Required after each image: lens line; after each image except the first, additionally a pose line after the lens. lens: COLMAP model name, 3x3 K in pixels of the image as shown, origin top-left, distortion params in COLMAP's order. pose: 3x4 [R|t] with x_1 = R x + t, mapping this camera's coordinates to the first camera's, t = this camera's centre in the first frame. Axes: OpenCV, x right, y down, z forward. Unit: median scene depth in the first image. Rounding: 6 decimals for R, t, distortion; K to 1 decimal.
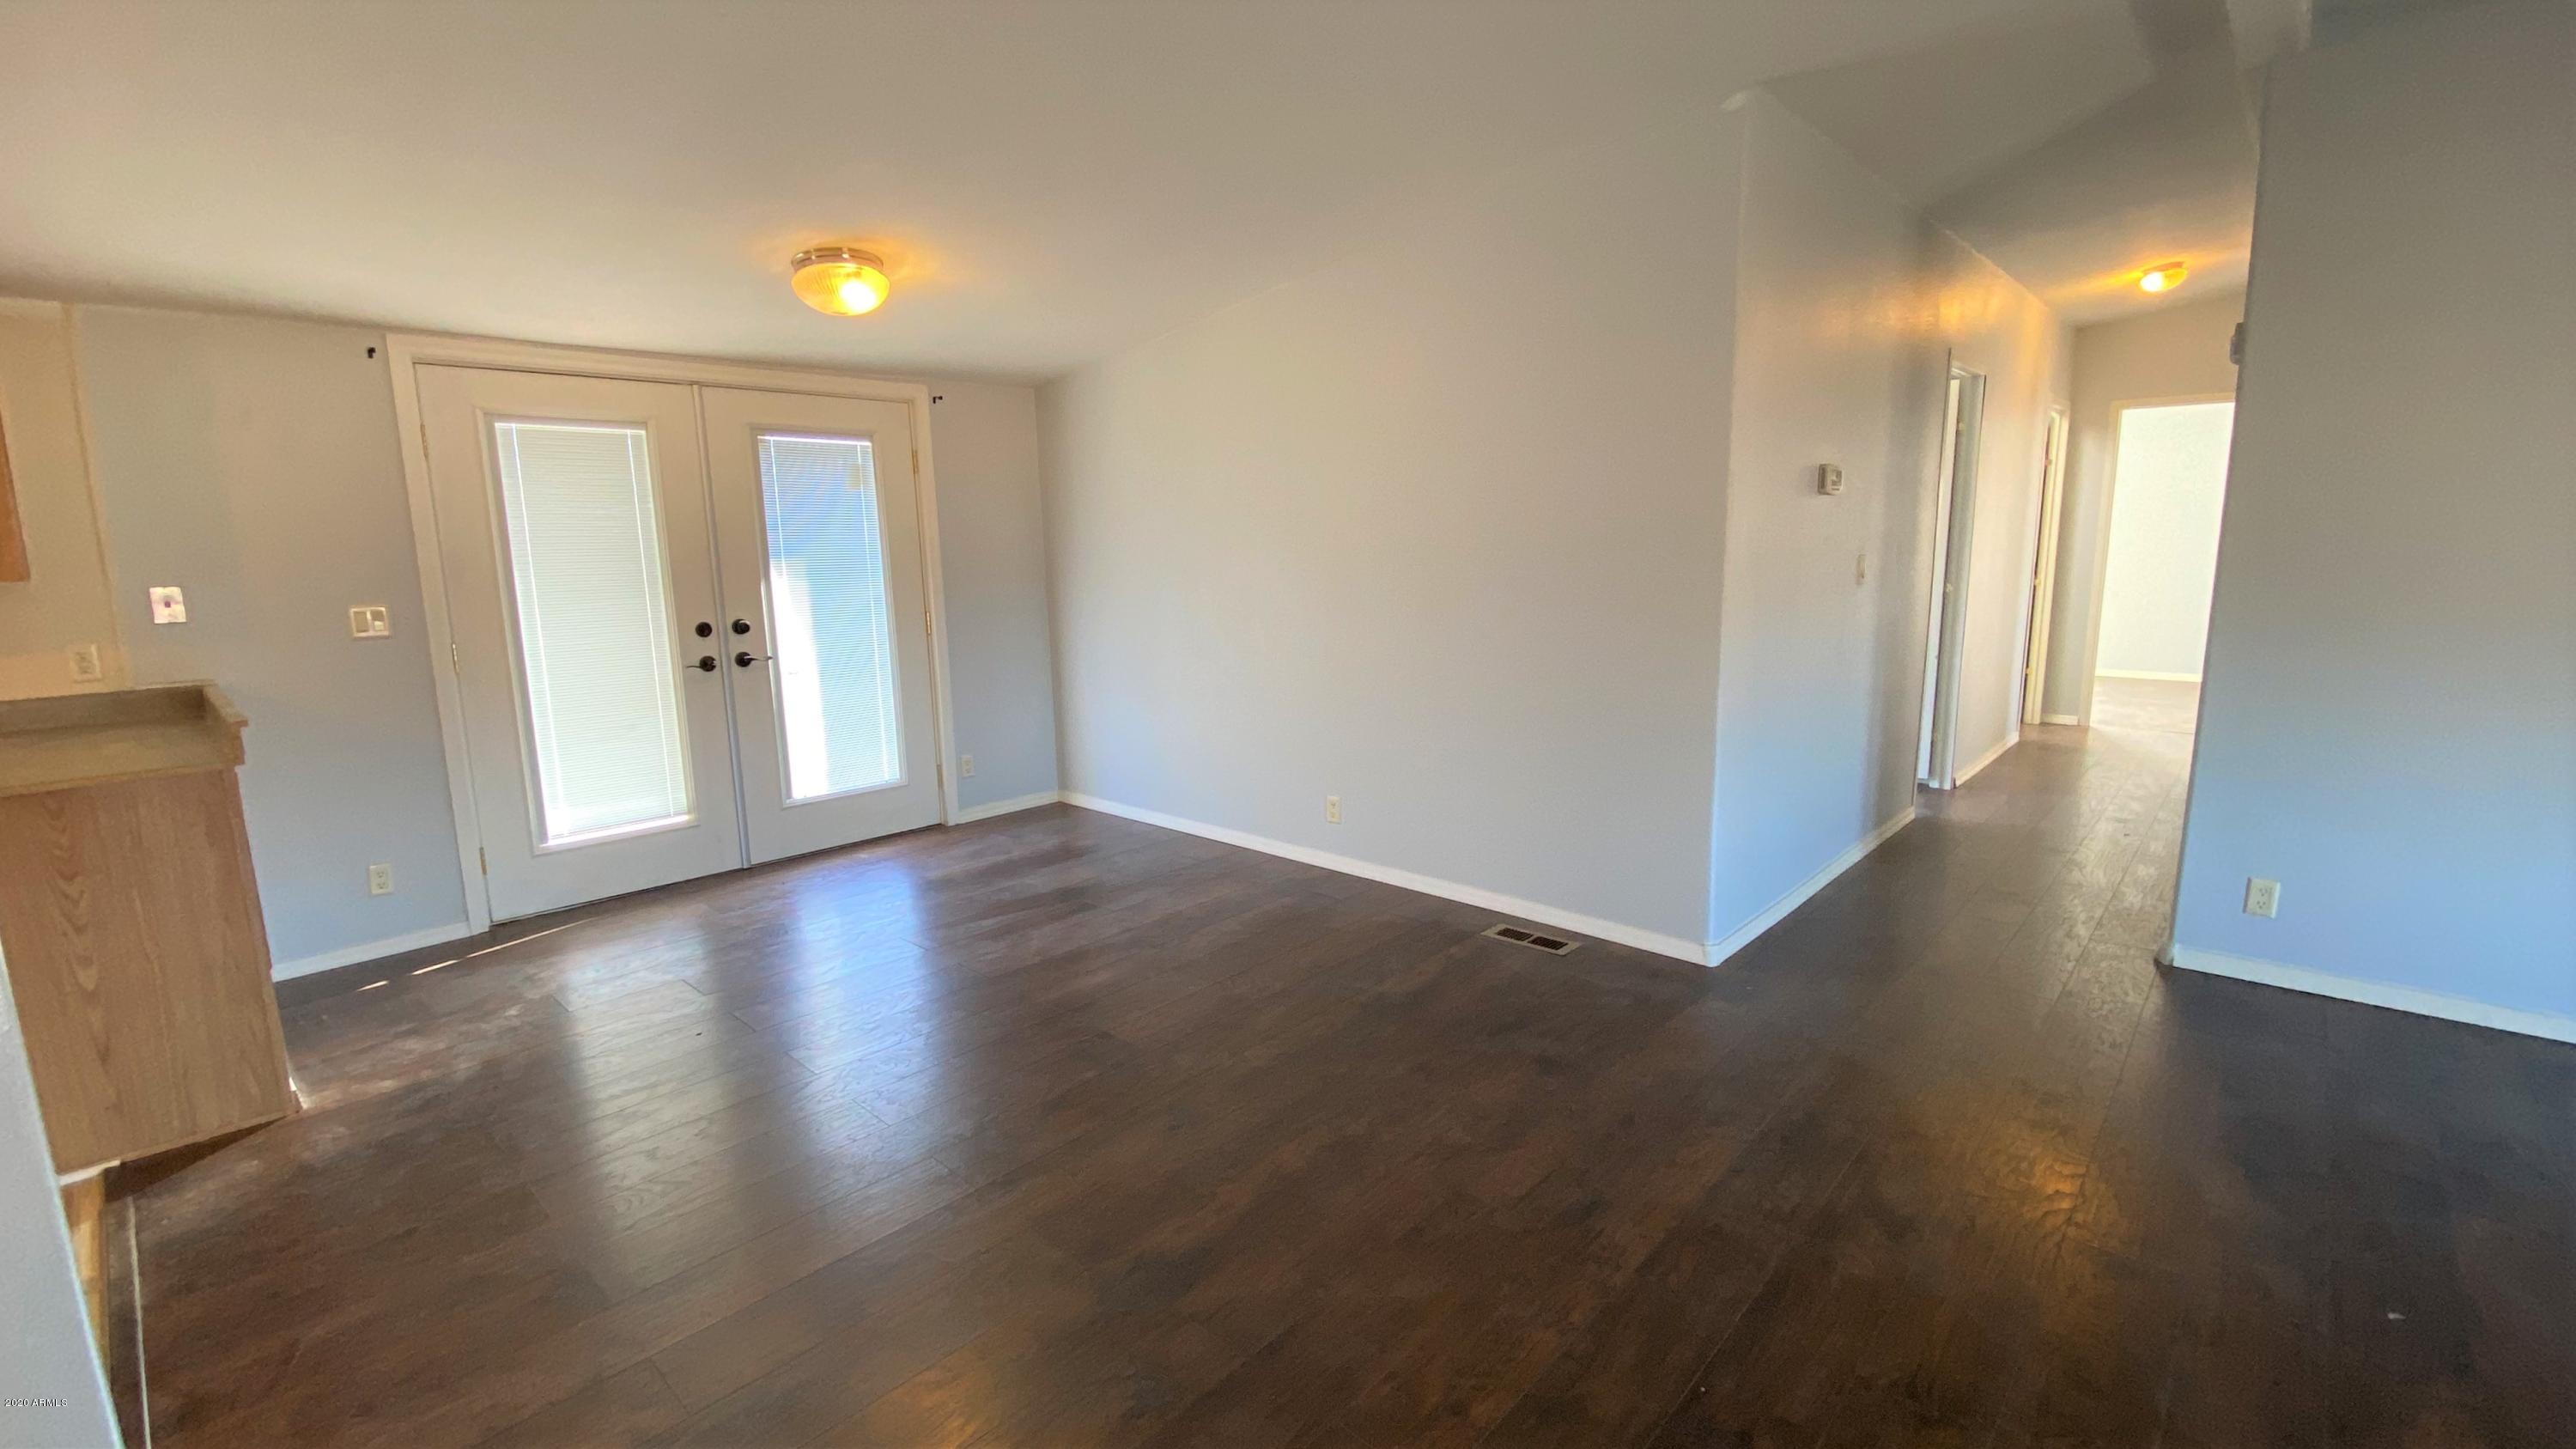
lens RADIAL K [[1067.4, 0, 1288.0], [0, 1067.4, 724.5], [0, 0, 1]] dist [-0.000702, -0.000110]
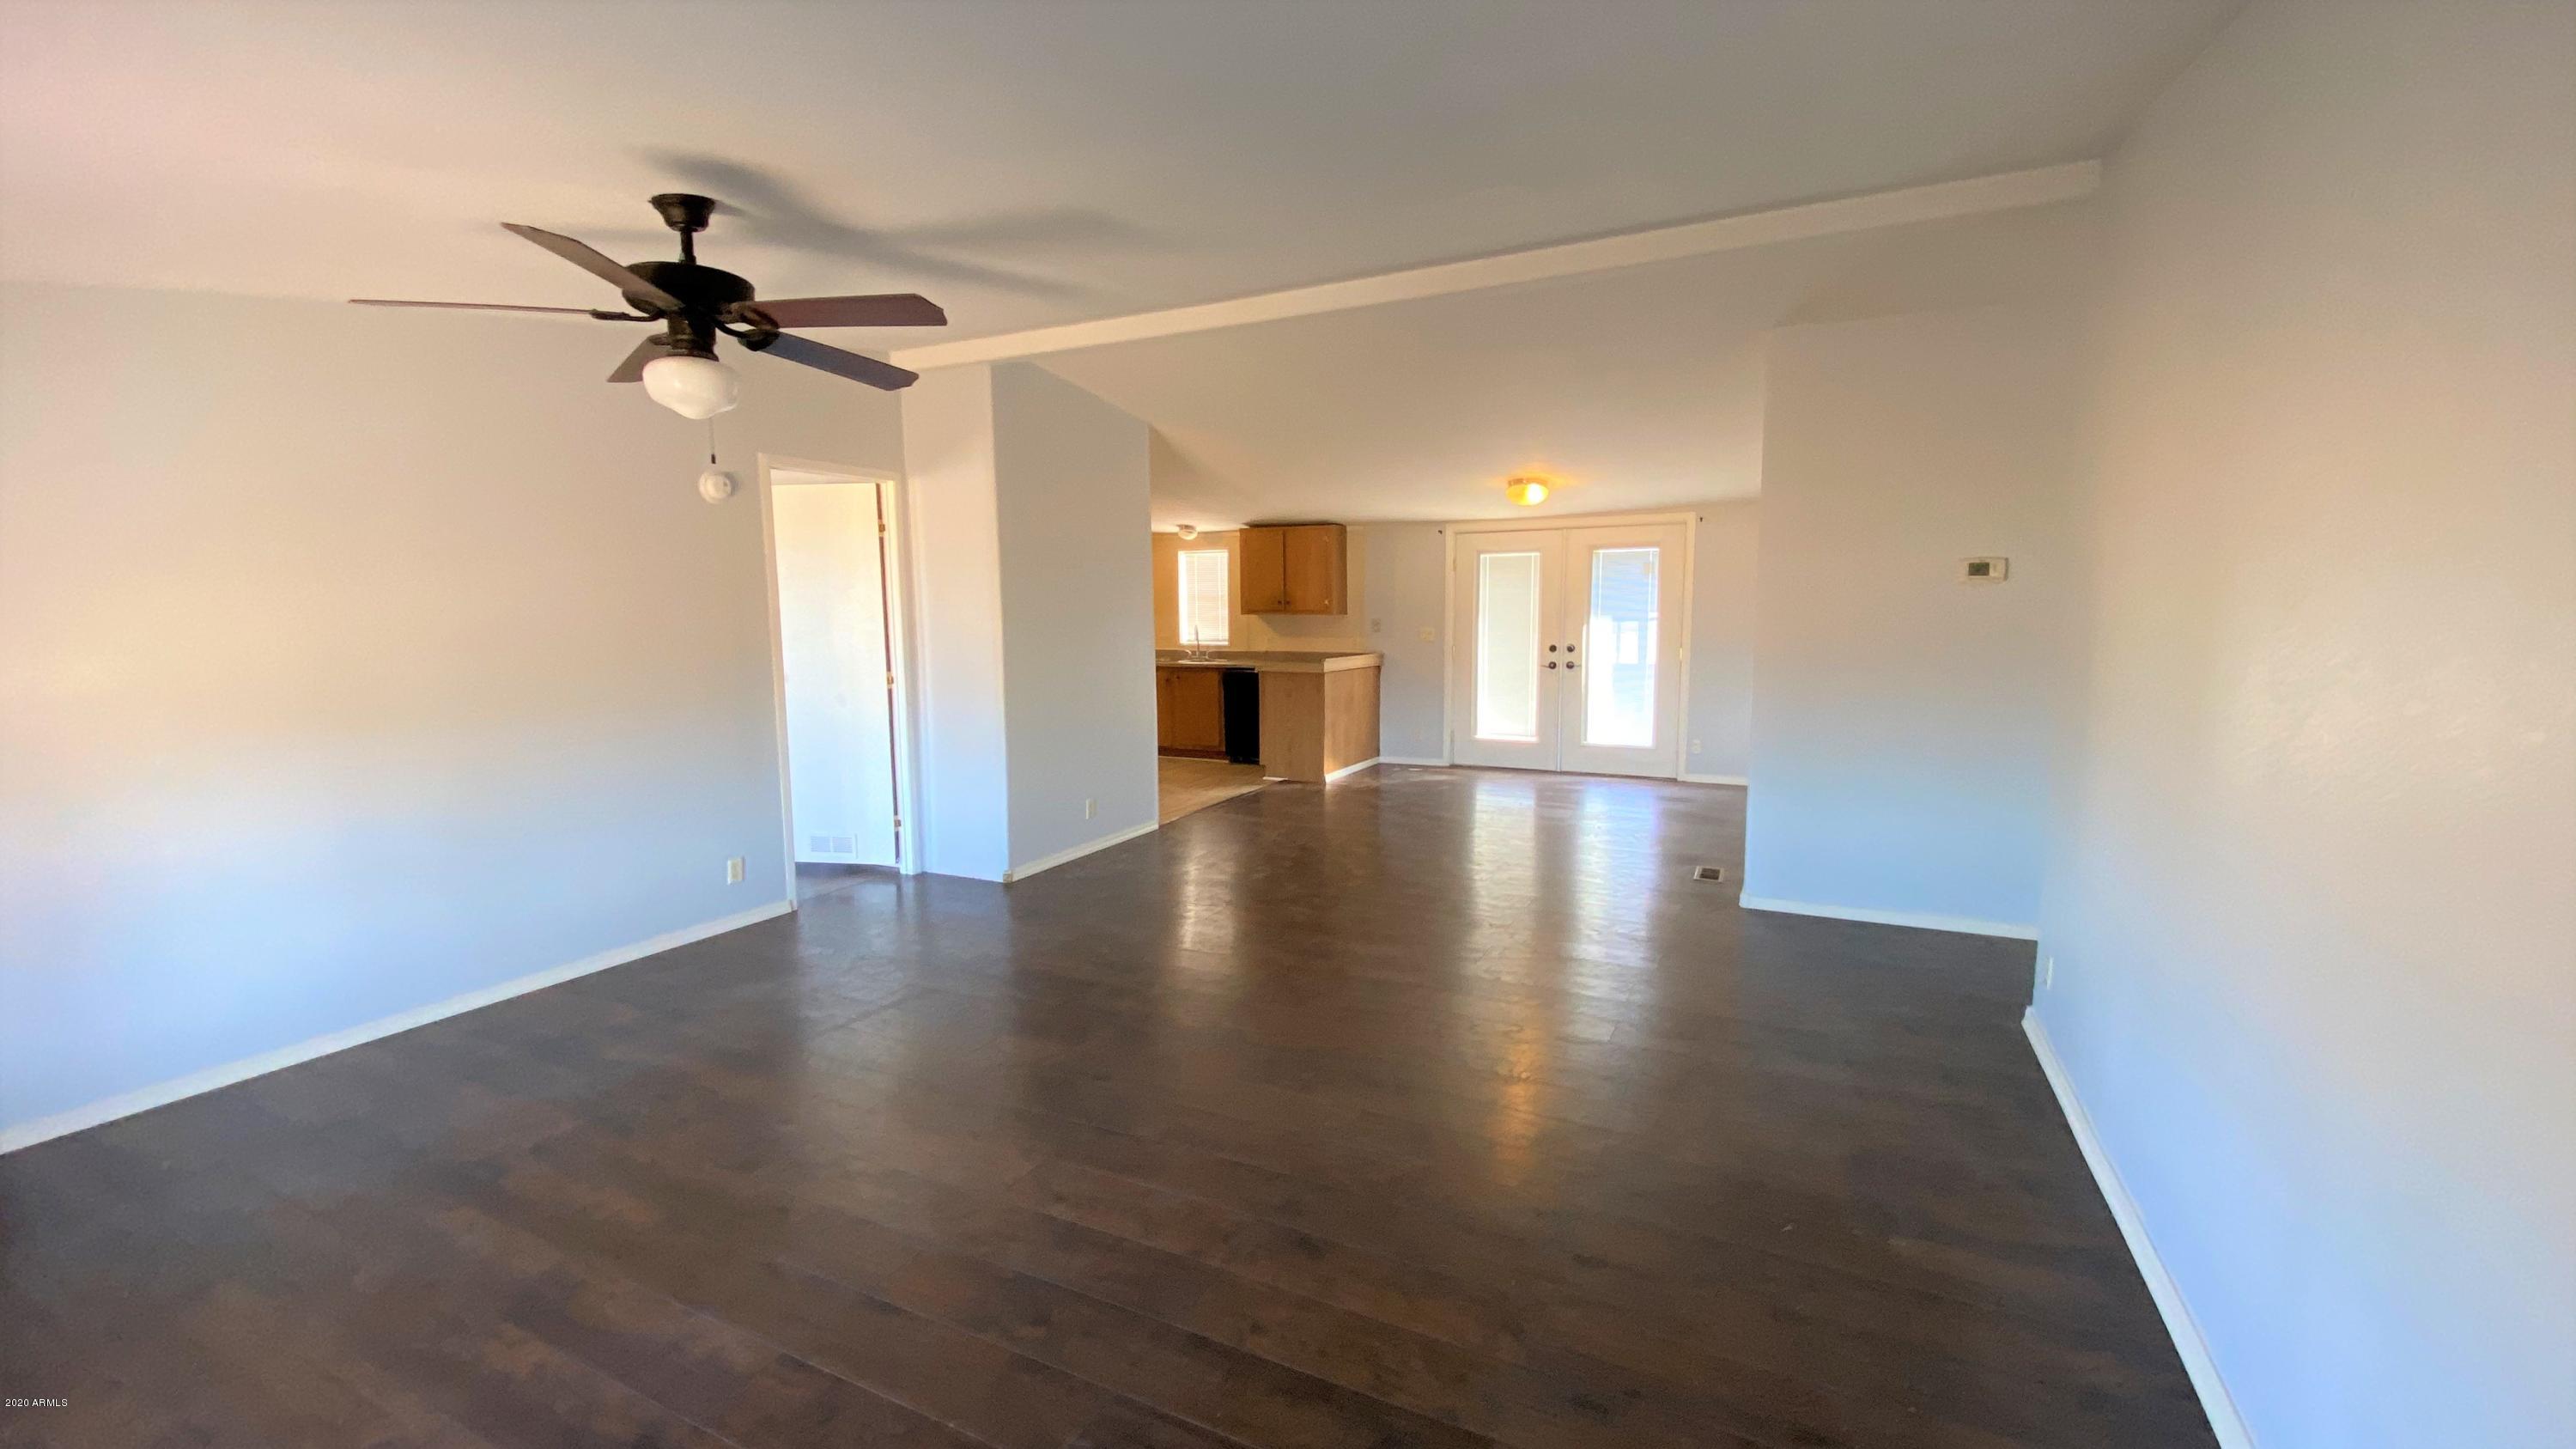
lens RADIAL K [[1033.3, 0, 1288.0], [0, 1033.3, 724.5], [0, 0, 1]] dist [-0.000127, -0.014360]
pose [[0.293860, 0.124291, -0.947733, 1.156585], [-0.159984, 0.983919, 0.079431, -0.022160], [0.942365, 0.128281, 0.309019, -0.054265]]
